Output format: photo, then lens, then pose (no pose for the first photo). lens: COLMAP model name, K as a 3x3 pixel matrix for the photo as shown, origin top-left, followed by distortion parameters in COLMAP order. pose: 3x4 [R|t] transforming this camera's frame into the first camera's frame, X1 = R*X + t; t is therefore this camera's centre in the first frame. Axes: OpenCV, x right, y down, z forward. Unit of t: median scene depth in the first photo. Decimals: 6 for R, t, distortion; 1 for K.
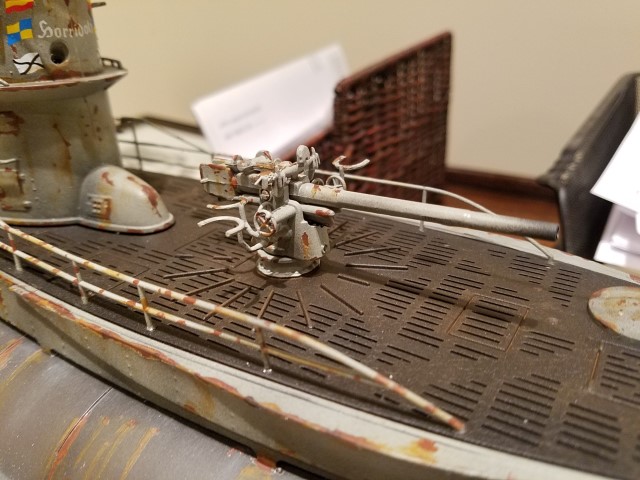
lens RADIAL K [[507.7, 0, 320.5], [0, 507.7, 214.0], [0, 0, 1]] dist [0.097552, -0.225285]
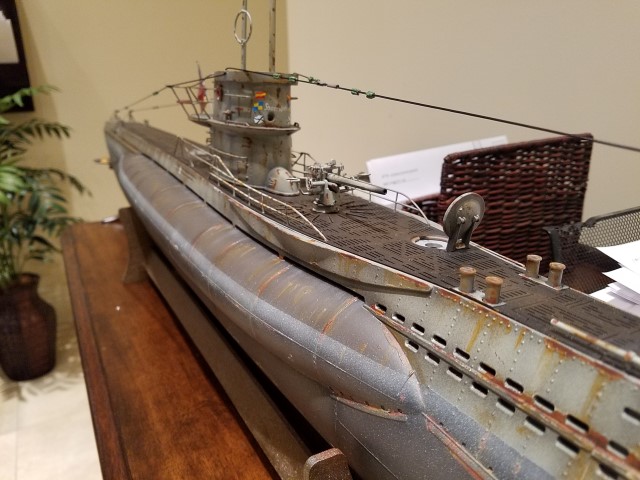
lens RADIAL K [[507.7, 0, 320.5], [0, 507.7, 214.0], [0, 0, 1]] dist [0.097552, -0.225285]
pose [[0.873329, 0.169709, -0.456614, 0.969625], [-0.236914, 0.966999, -0.093724, 0.334875], [0.425639, 0.190030, 0.884715, -1.057127]]
